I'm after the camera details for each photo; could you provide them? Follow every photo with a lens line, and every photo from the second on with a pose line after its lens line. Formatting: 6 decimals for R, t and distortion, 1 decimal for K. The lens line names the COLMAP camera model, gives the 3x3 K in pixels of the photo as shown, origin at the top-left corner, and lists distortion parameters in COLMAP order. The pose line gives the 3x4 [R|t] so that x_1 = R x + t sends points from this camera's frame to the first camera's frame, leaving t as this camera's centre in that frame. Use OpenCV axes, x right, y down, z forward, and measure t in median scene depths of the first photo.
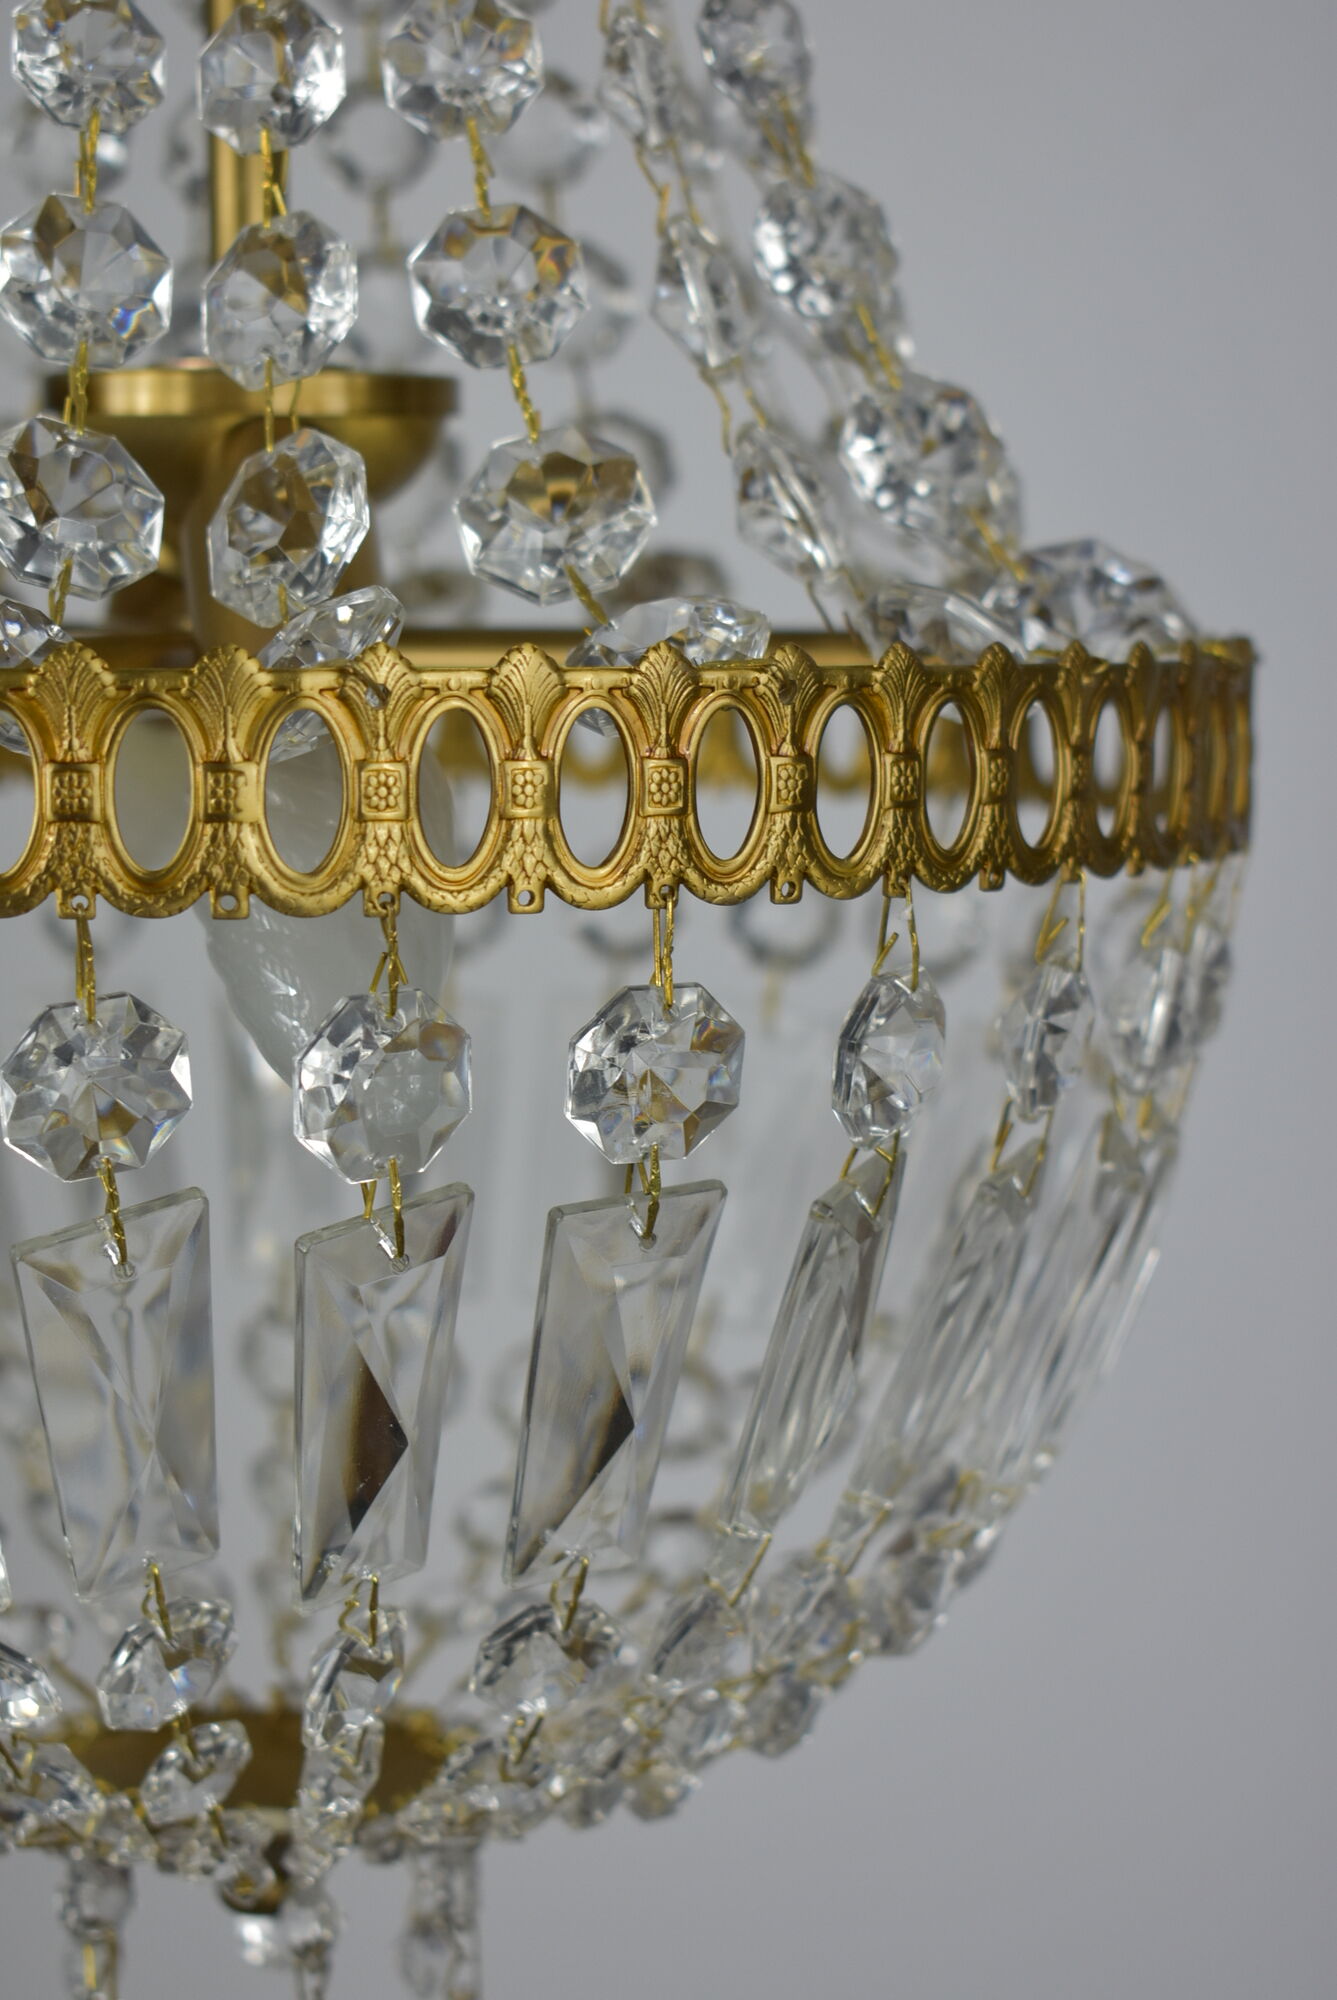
lens RADIAL K [[4231.3, 0, 668.5], [0, 4231.3, 1000.0], [0, 0, 1]] dist [0.076647, -0.125165]
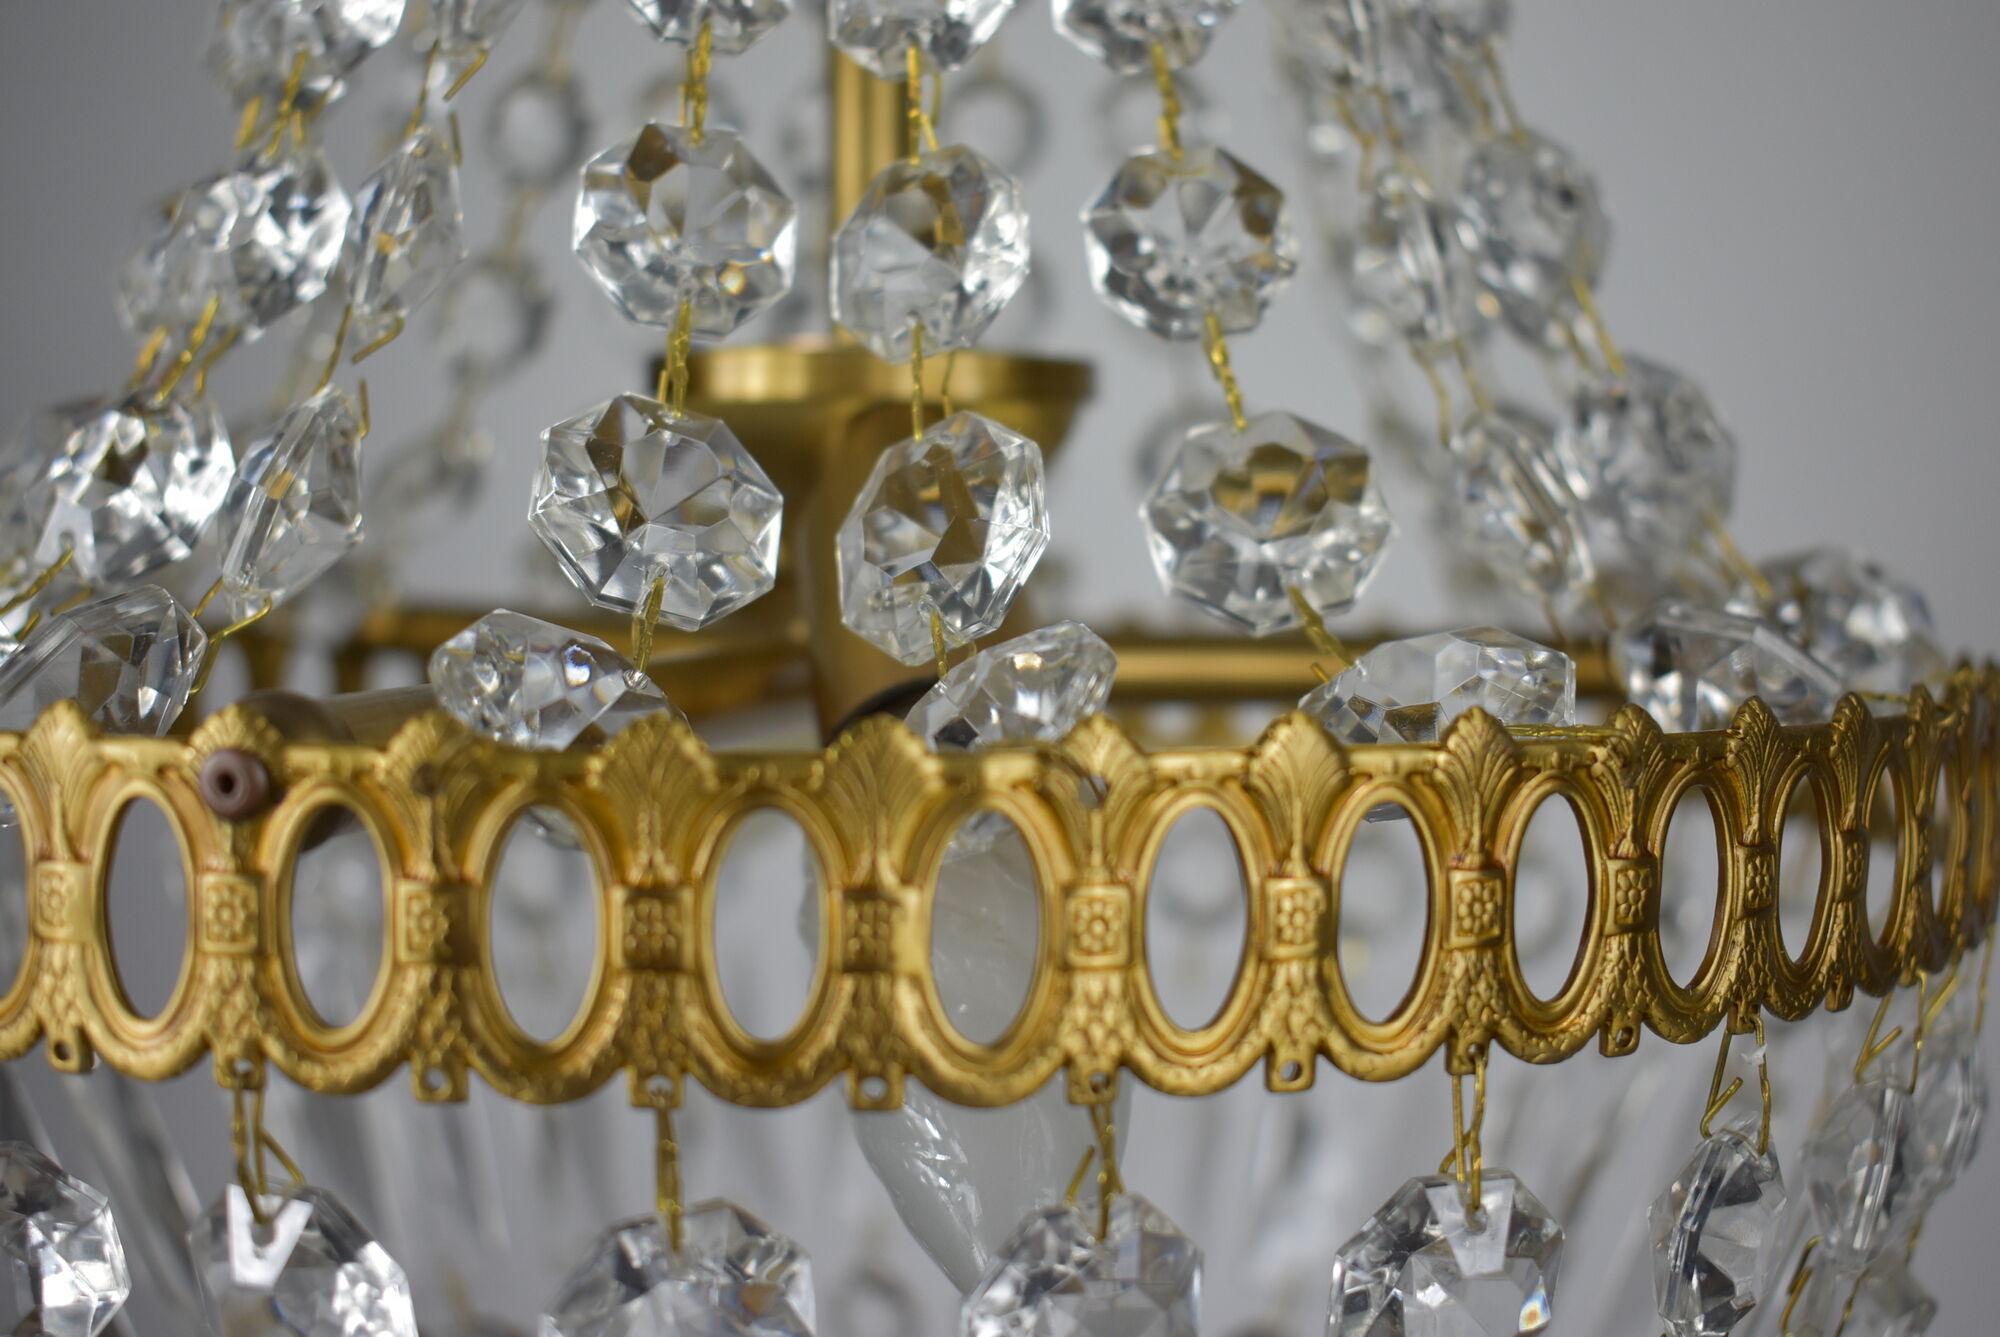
lens RADIAL K [[2599.5, 0, 1000.0], [0, 2599.5, 668.5], [0, 0, 1]] dist [-0.029687, -0.018558]
pose [[0.999726, 0.009720, -0.021276, -0.071692], [-0.010591, 0.999095, -0.041190, -0.070912], [0.020857, 0.041404, 0.998925, 0.548004]]
